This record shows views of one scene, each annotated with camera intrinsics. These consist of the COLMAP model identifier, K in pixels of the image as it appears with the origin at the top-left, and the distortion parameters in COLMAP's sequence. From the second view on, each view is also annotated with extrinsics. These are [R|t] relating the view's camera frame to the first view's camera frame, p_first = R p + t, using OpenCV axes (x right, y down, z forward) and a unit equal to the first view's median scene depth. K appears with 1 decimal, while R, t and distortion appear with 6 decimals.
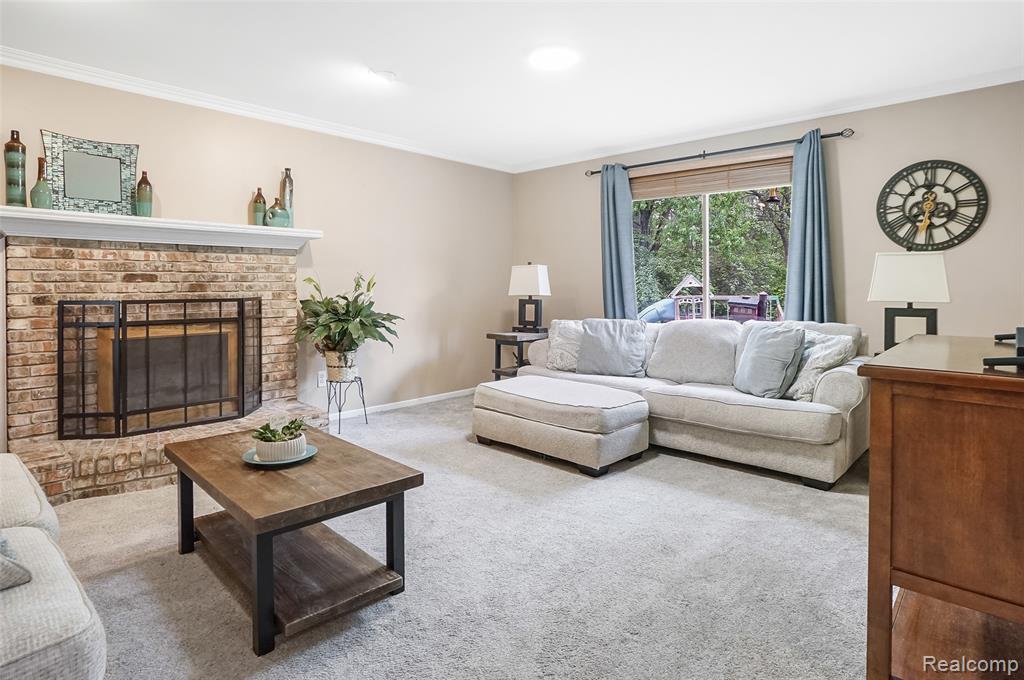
lens RADIAL K [[551.2, 0, 510.3], [0, 551.2, 287.7], [0, 0, 1]] dist [-0.031439, 0.013276]
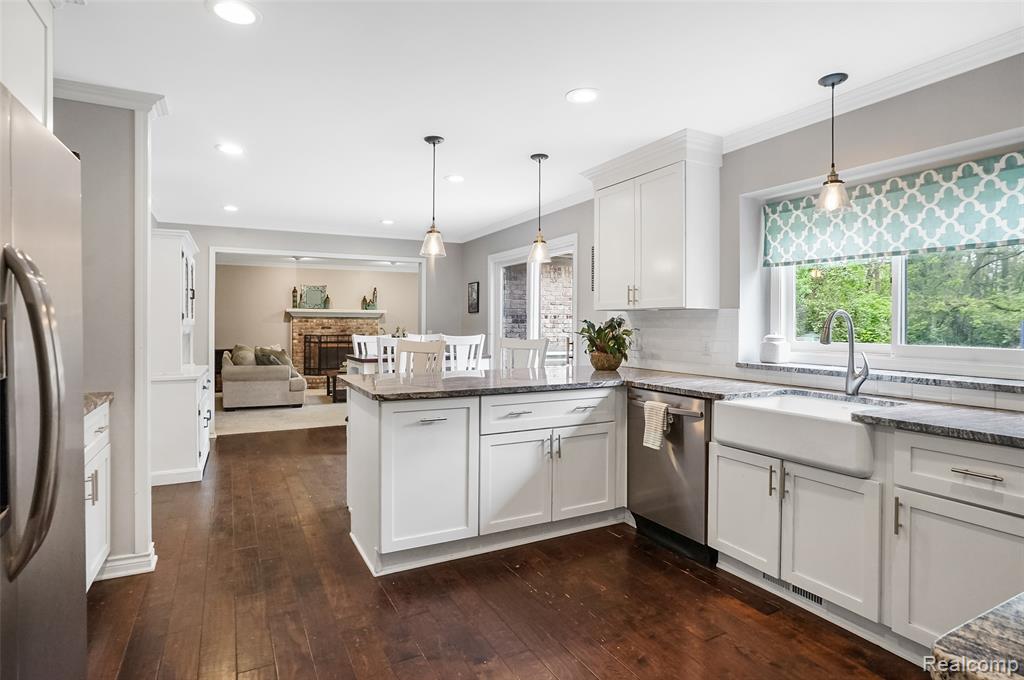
lens RADIAL K [[551.2, 0, 514.0], [0, 551.2, 333.6], [0, 0, 1]] dist [-0.031439, 0.013276]
pose [[0.941344, 0.019213, -0.336901, 1.511242], [-0.016464, 0.999804, 0.011017, -0.041491], [0.337047, -0.004824, 0.941476, -1.738172]]
